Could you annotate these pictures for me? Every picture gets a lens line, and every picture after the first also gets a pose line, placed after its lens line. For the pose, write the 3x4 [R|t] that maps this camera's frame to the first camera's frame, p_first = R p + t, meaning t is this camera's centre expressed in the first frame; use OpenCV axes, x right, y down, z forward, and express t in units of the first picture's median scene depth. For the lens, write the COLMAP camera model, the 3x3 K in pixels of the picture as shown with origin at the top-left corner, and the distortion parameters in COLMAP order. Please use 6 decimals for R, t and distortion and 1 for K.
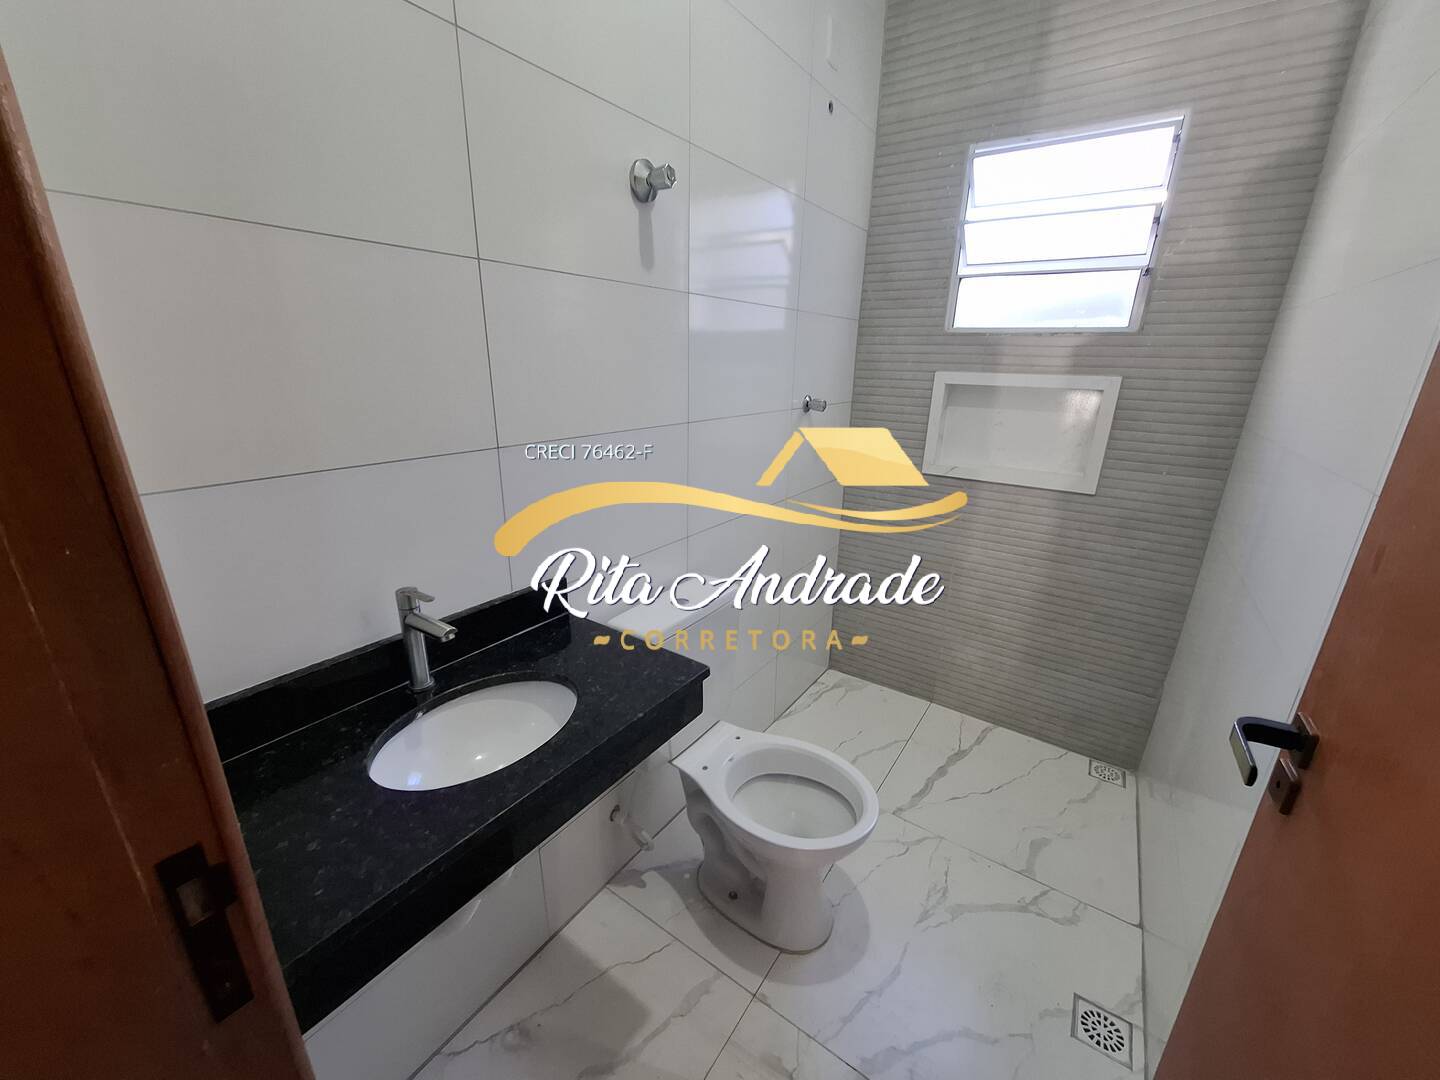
lens RADIAL K [[569.1, 0, 720.7], [0, 569.1, 544.0], [0, 0, 1]] dist [-0.011554, 0.004237]
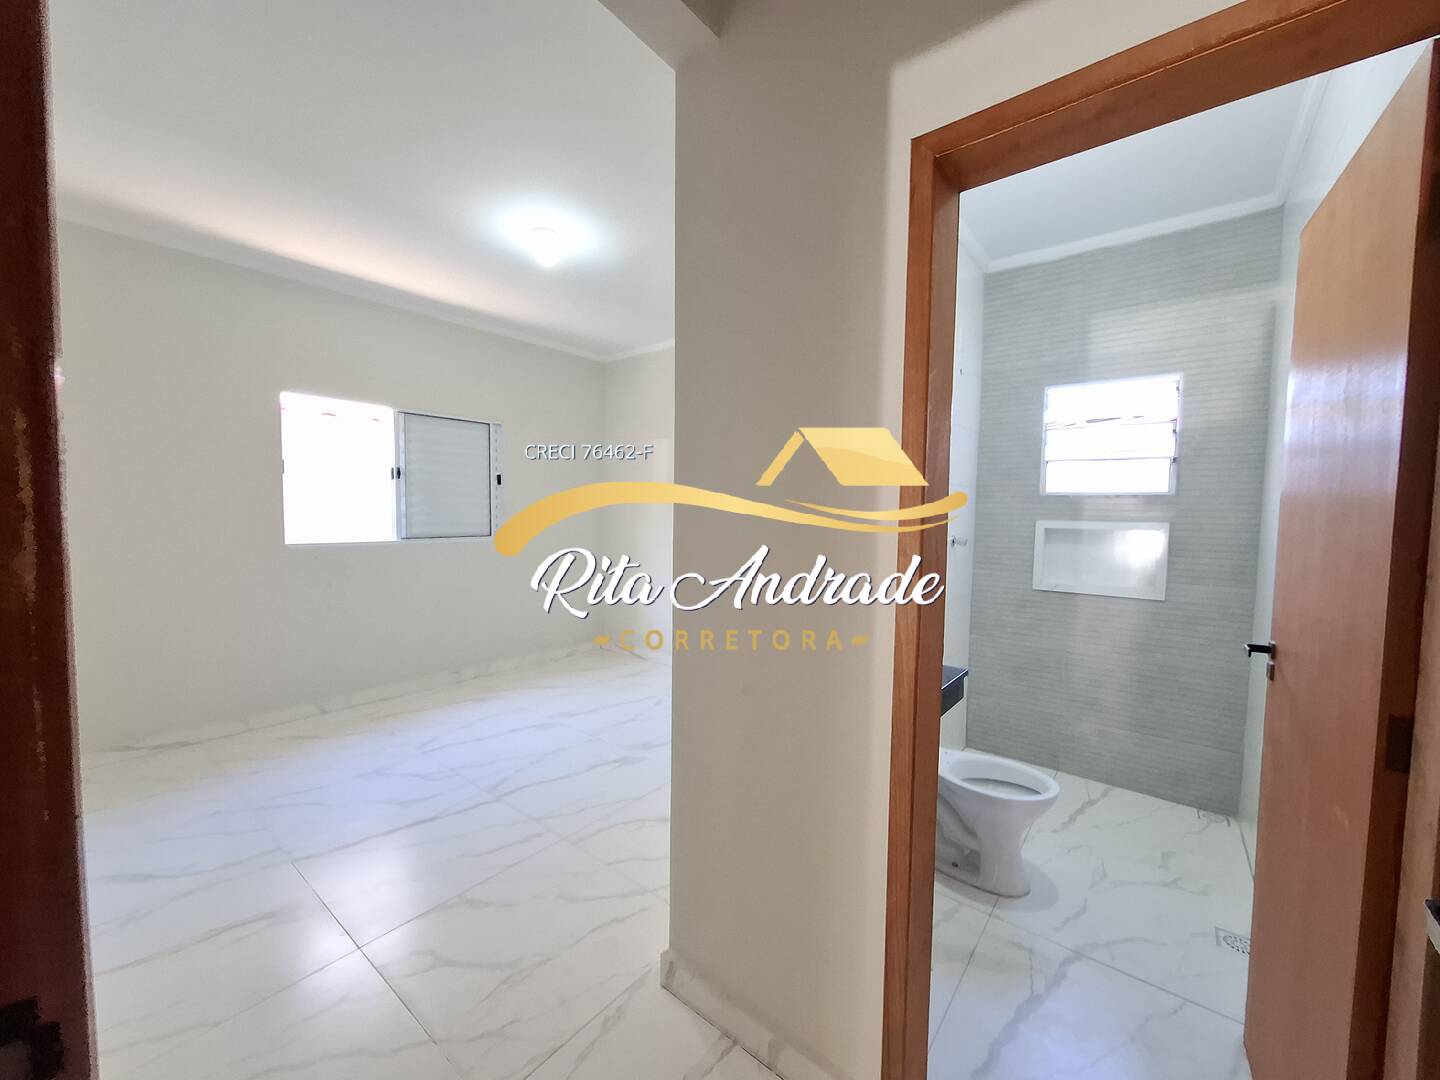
lens RADIAL K [[569.1, 0, 720.7], [0, 569.1, 544.0], [0, 0, 1]] dist [-0.011554, 0.004237]
pose [[0.997736, 0.001824, -0.067228, -0.358968], [-0.019144, 0.965980, -0.257908, 0.159872], [0.064471, 0.258611, 0.963828, -0.484200]]
